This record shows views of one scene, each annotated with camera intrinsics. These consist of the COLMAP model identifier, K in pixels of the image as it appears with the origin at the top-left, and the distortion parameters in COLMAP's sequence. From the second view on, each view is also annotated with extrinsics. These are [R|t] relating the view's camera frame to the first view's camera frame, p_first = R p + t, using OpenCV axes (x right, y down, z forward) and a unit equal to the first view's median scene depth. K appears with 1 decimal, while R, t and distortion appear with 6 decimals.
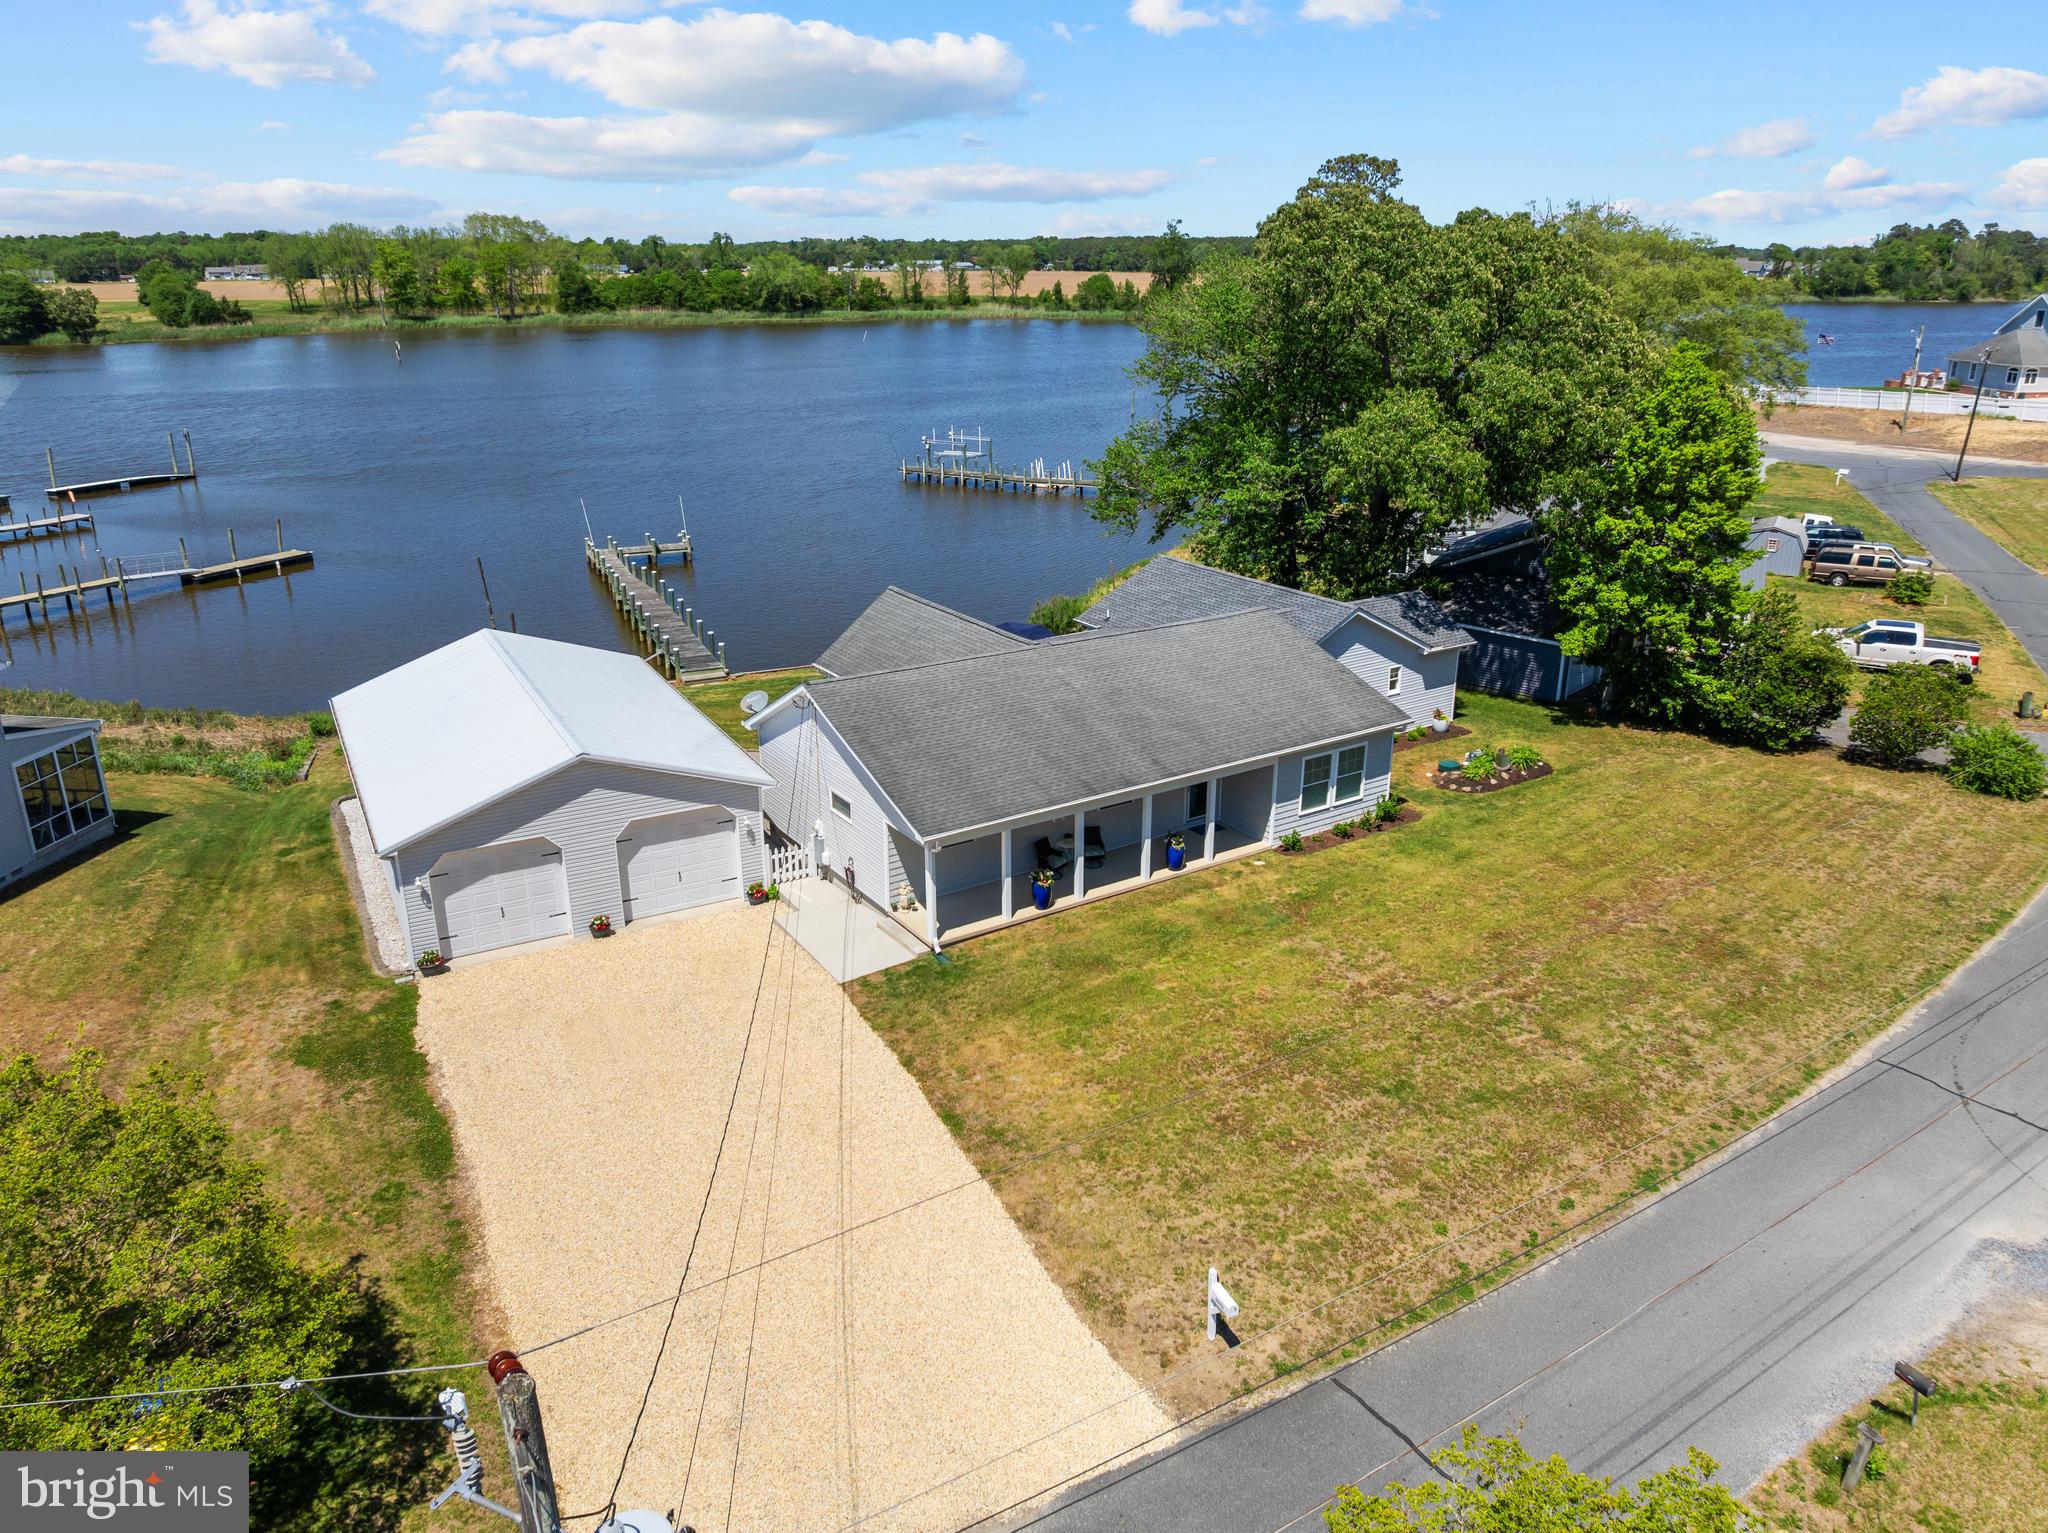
lens RADIAL K [[1445.8, 0, 1026.5], [0, 1445.8, 762.8], [0, 0, 1]] dist [-0.057186, 0.030226]
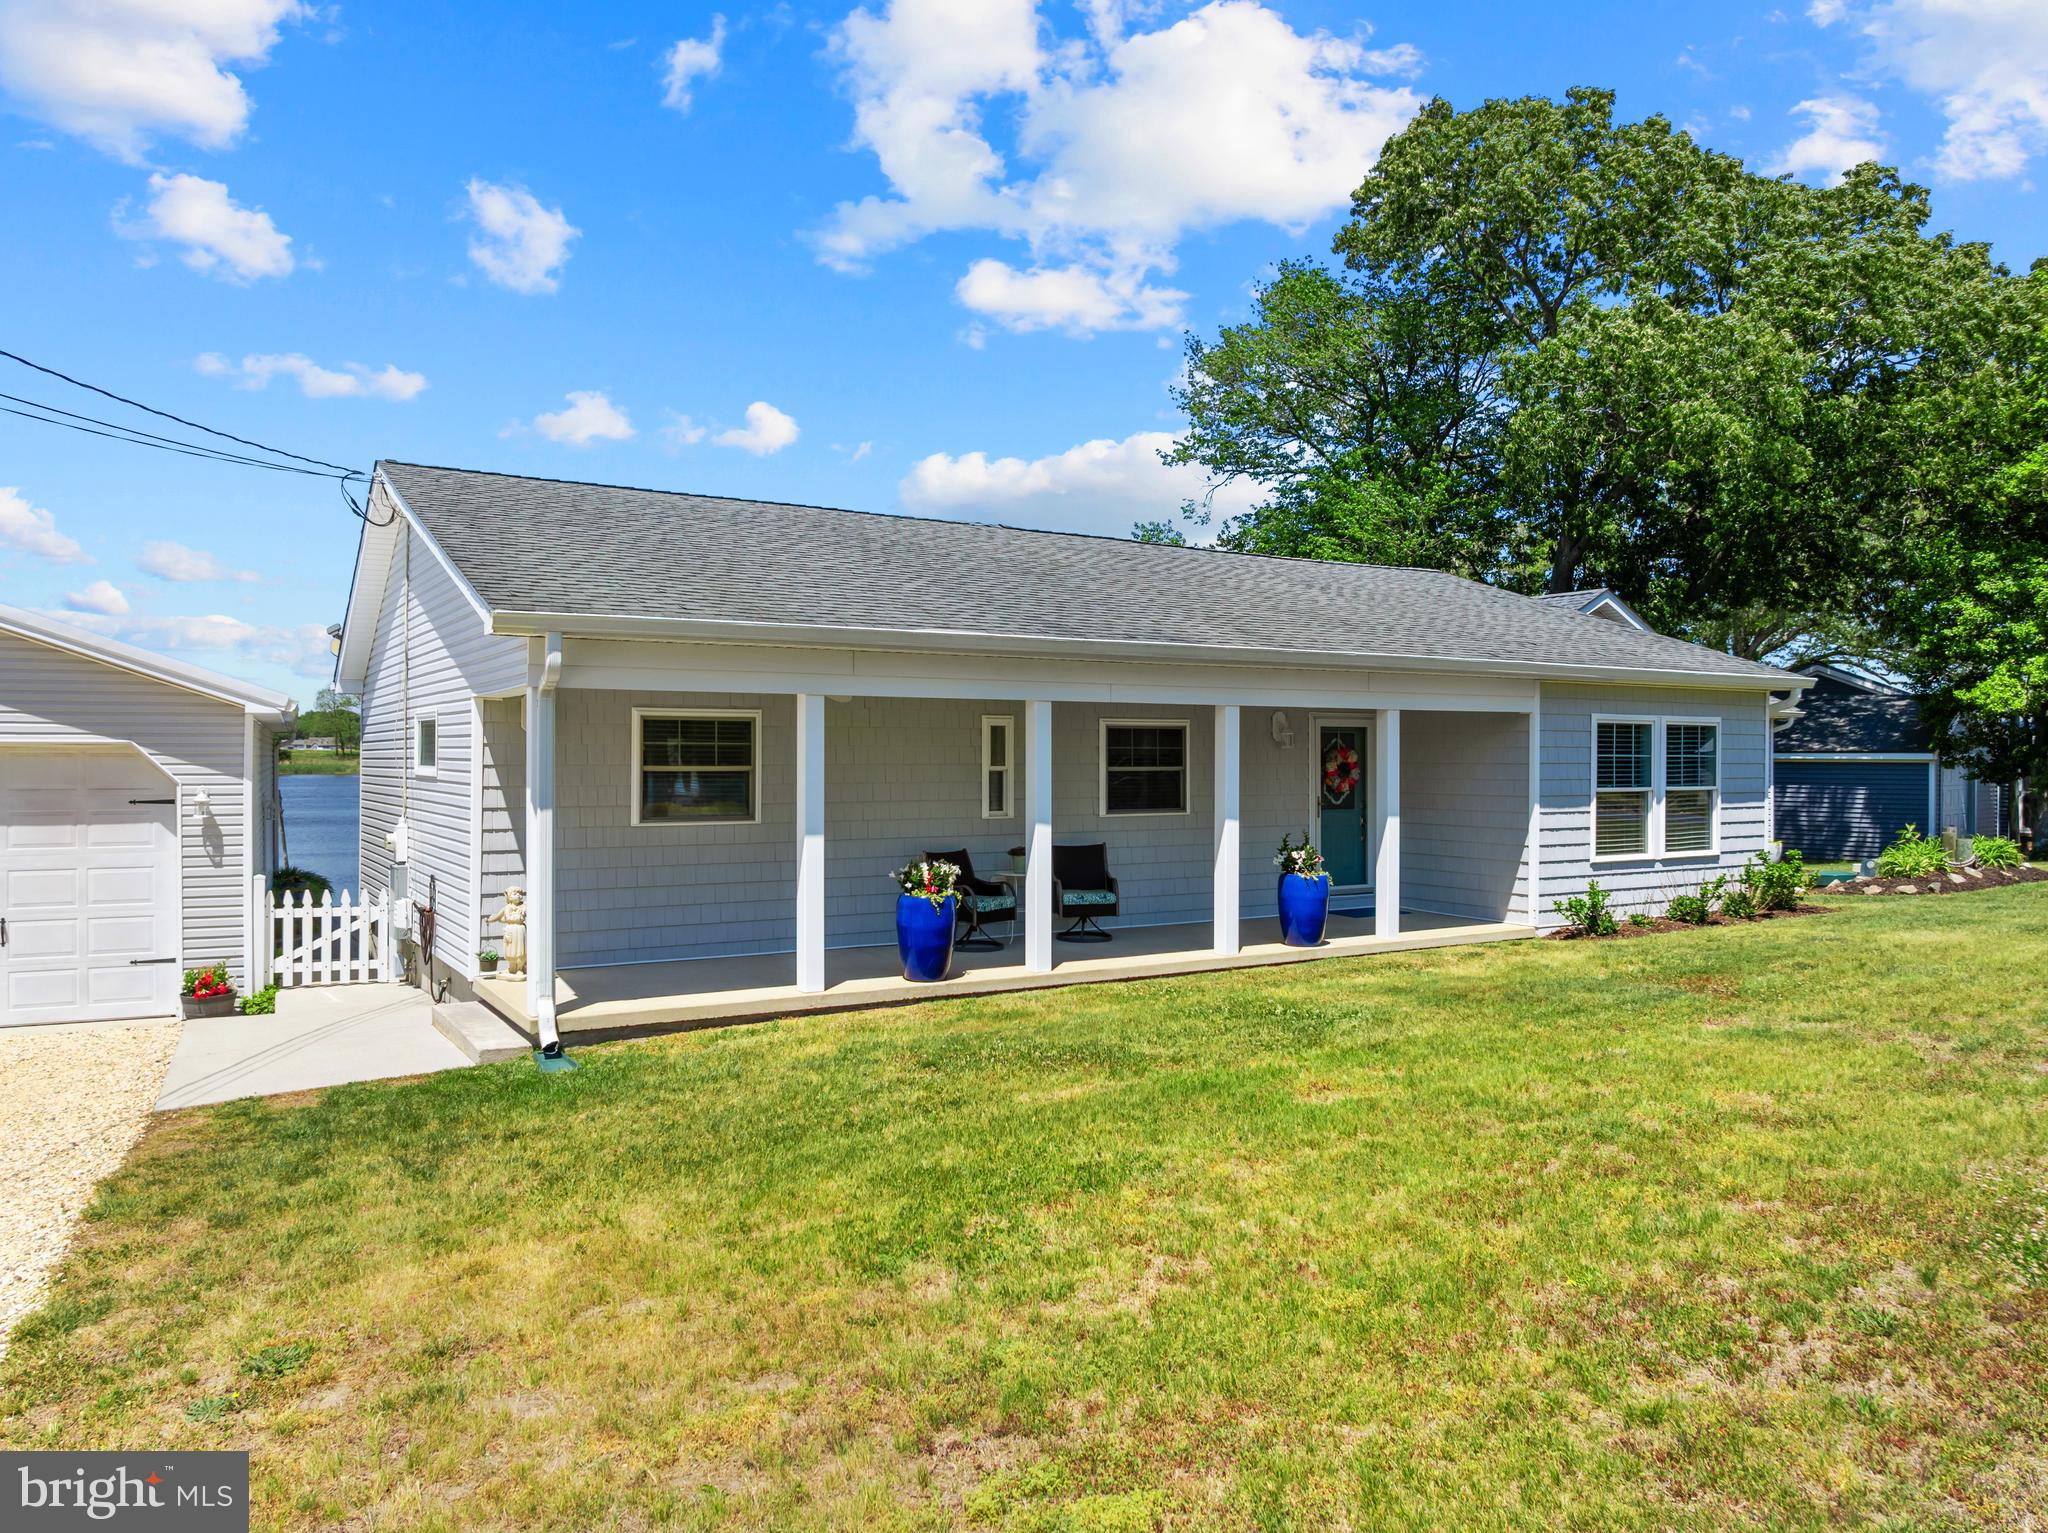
lens RADIAL K [[1445.8, 0, 1026.5], [0, 1445.8, 762.8], [0, 0, 1]] dist [-0.057186, 0.030226]
pose [[0.999474, 0.003078, -0.032286, 0.037982], [-0.013643, 0.943014, -0.332475, 0.138910], [0.029423, 0.332740, 0.942559, 0.563211]]
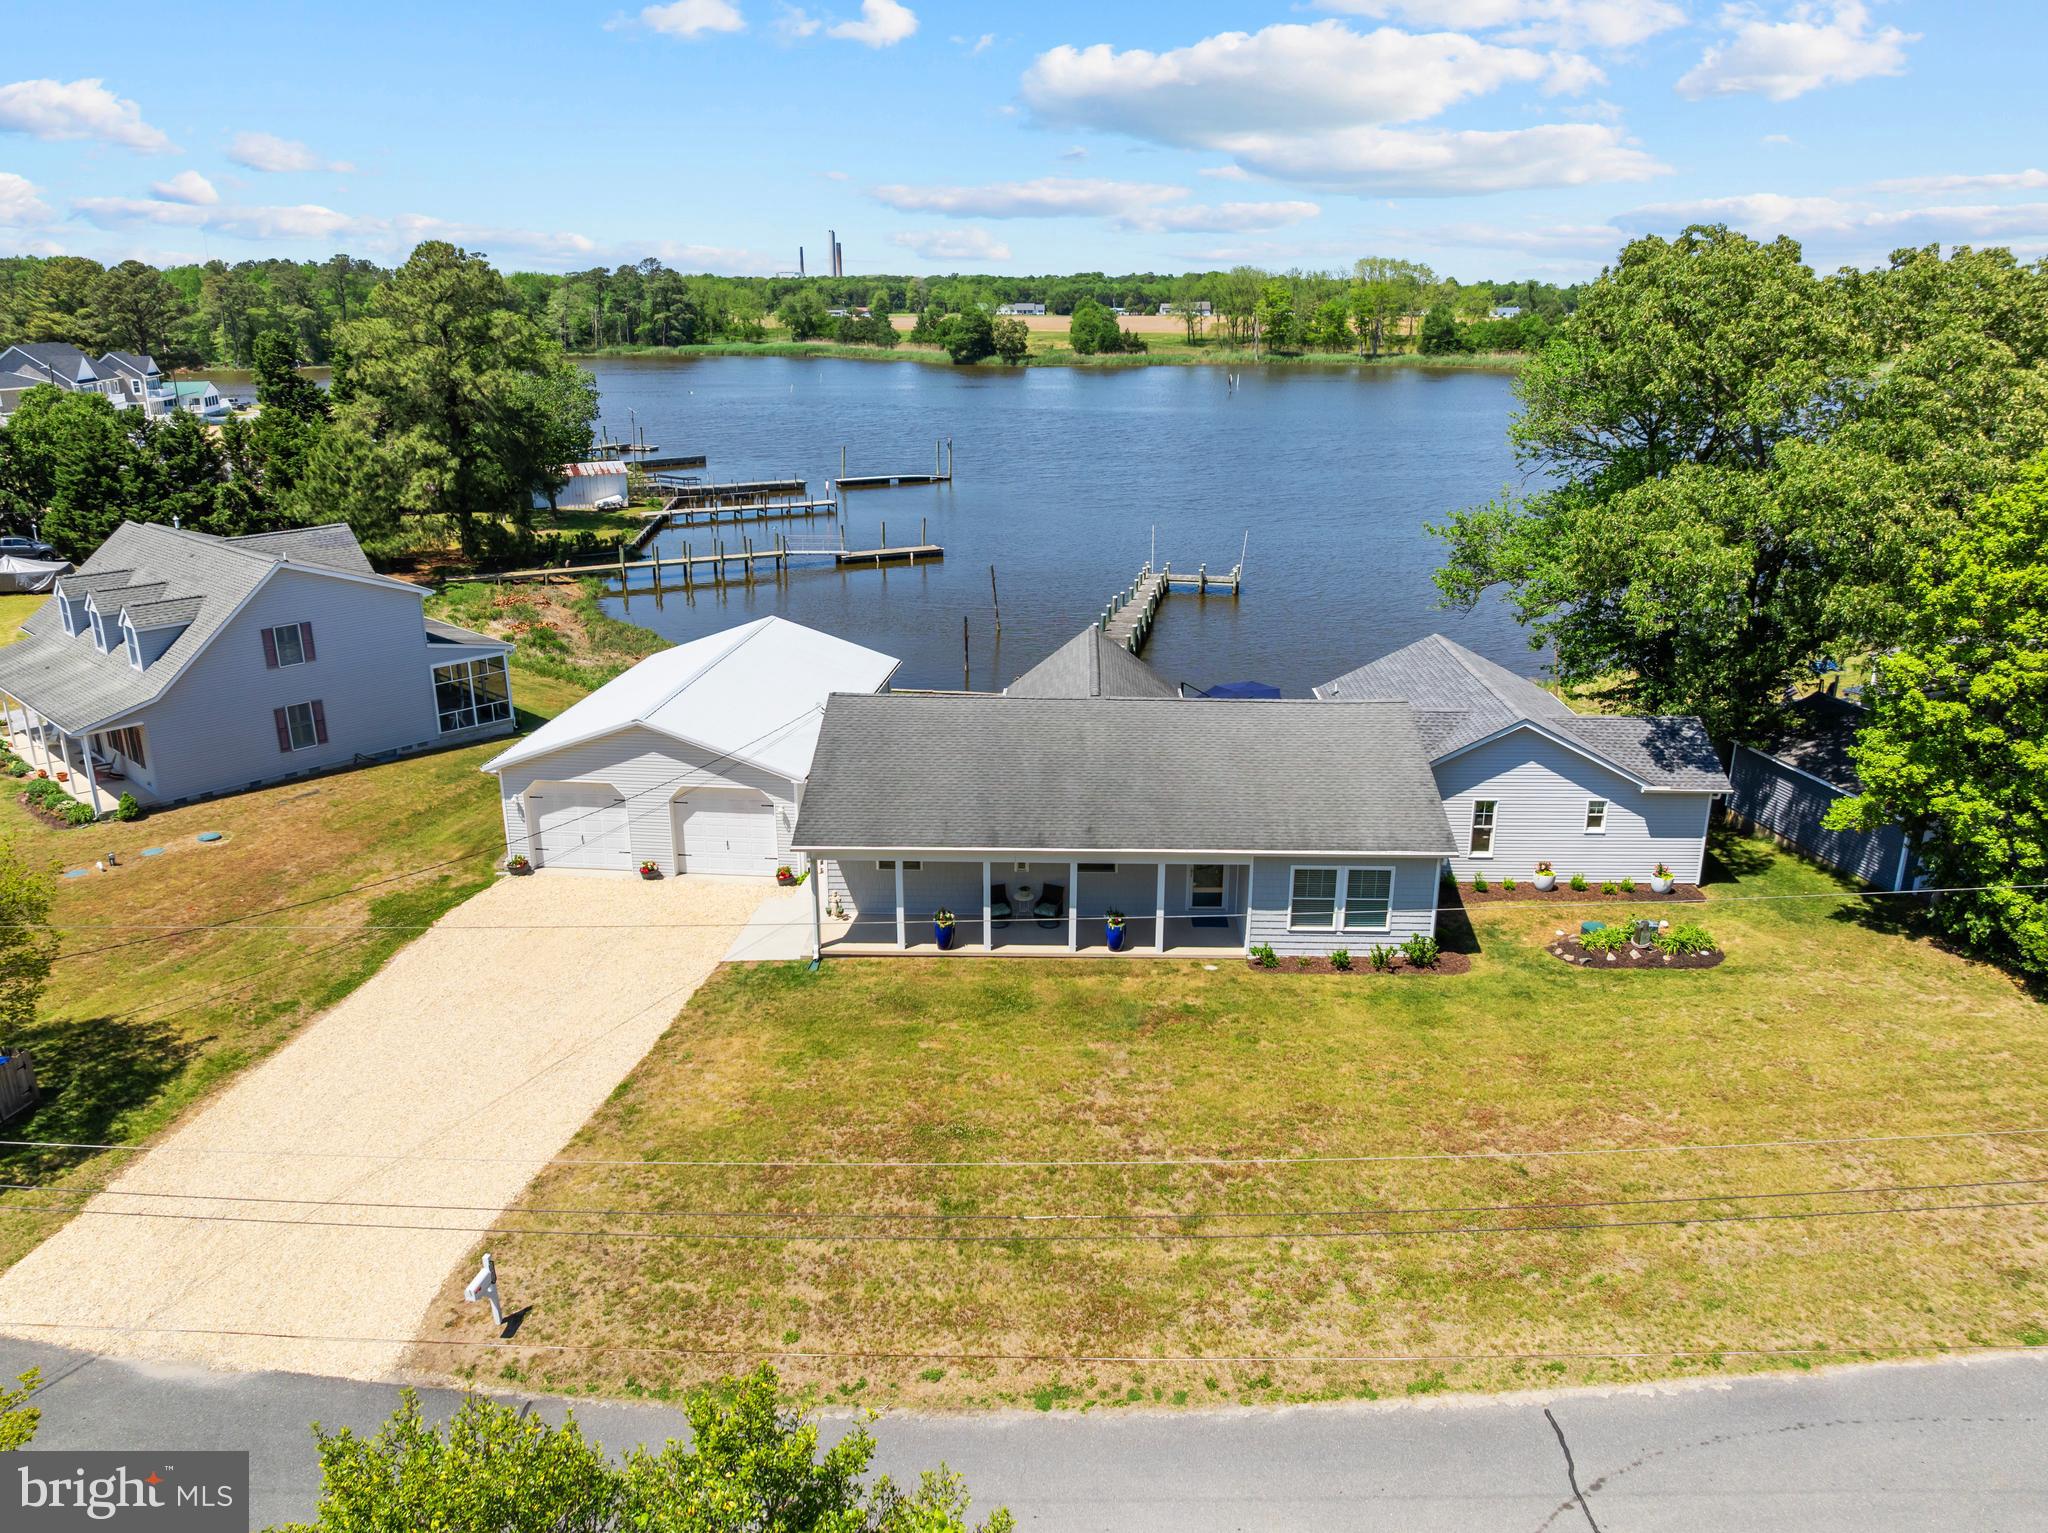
lens RADIAL K [[1435.7, 0, 1024.0], [0, 1435.7, 766.5], [0, 0, 1]] dist [-0.036324, -0.004349]
pose [[0.817514, 0.179457, -0.547235, 0.487824], [-0.192363, 0.980726, 0.034242, -0.057113], [0.542832, 0.077275, 0.836278, 0.157928]]
